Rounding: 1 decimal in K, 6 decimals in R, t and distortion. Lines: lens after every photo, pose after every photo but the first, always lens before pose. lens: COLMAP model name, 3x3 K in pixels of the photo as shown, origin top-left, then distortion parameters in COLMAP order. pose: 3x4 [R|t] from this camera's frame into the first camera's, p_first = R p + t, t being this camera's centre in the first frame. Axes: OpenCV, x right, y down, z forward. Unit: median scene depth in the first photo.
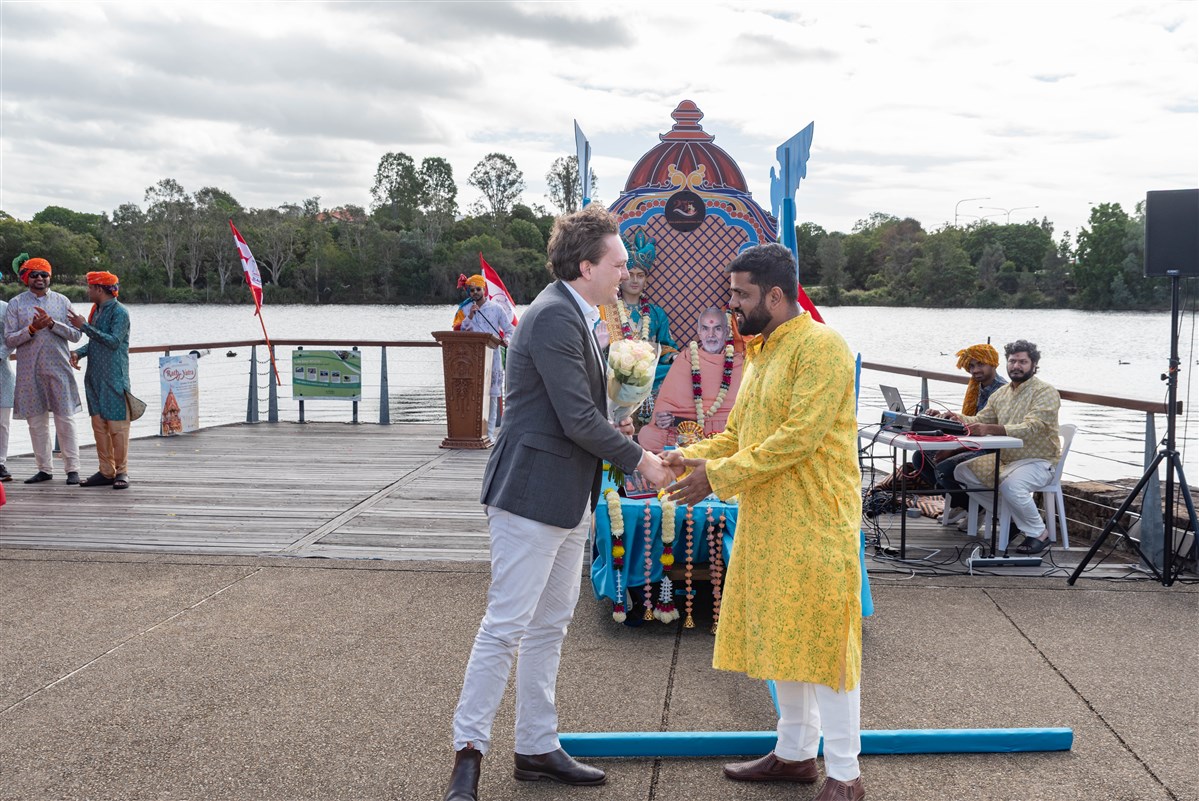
lens RADIAL K [[1680.3, 0, 599.5], [0, 1680.3, 400.5], [0, 0, 1]] dist [-0.000745, 0.054367]
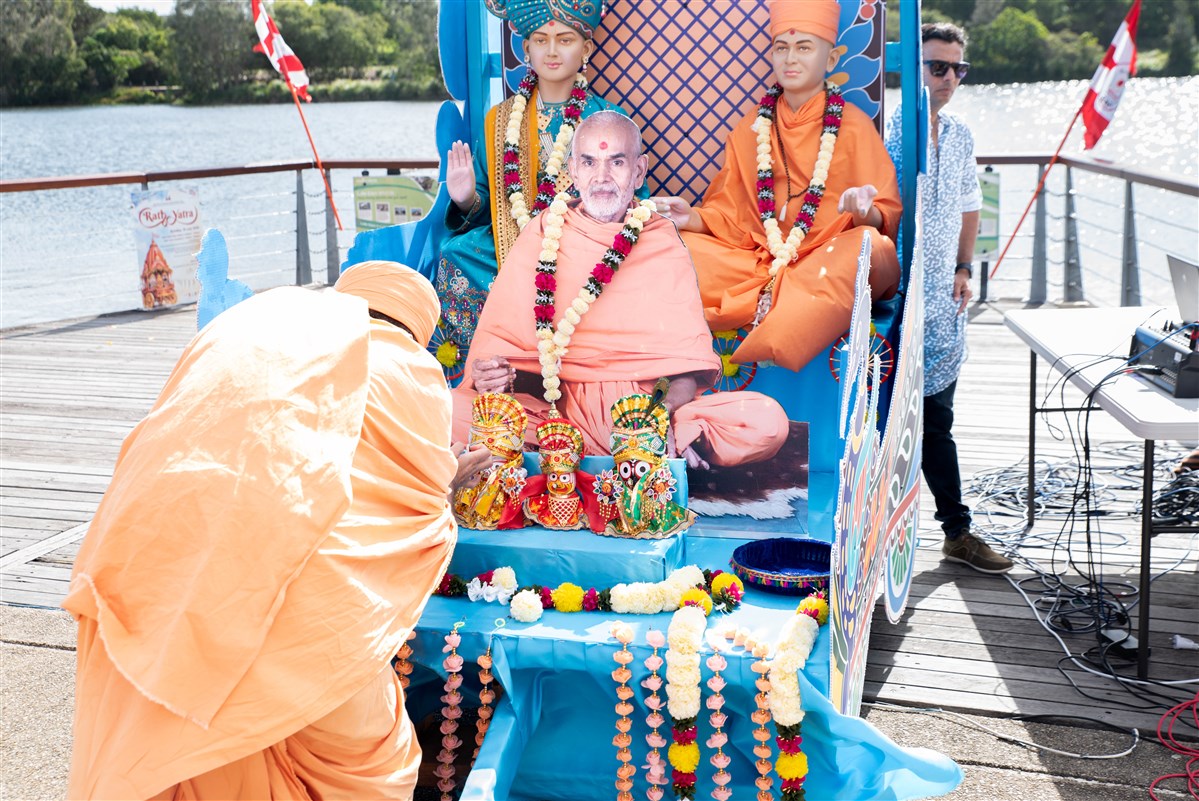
lens RADIAL K [[1738.3, 0, 600.7], [0, 1738.3, 436.2], [0, 0, 1]] dist [0.069547, 0.132329]
pose [[0.944489, 0.034270, -0.326751, 0.136435], [0.011829, 0.990353, 0.138059, -0.022301], [0.328330, -0.134260, 0.934973, 0.377270]]
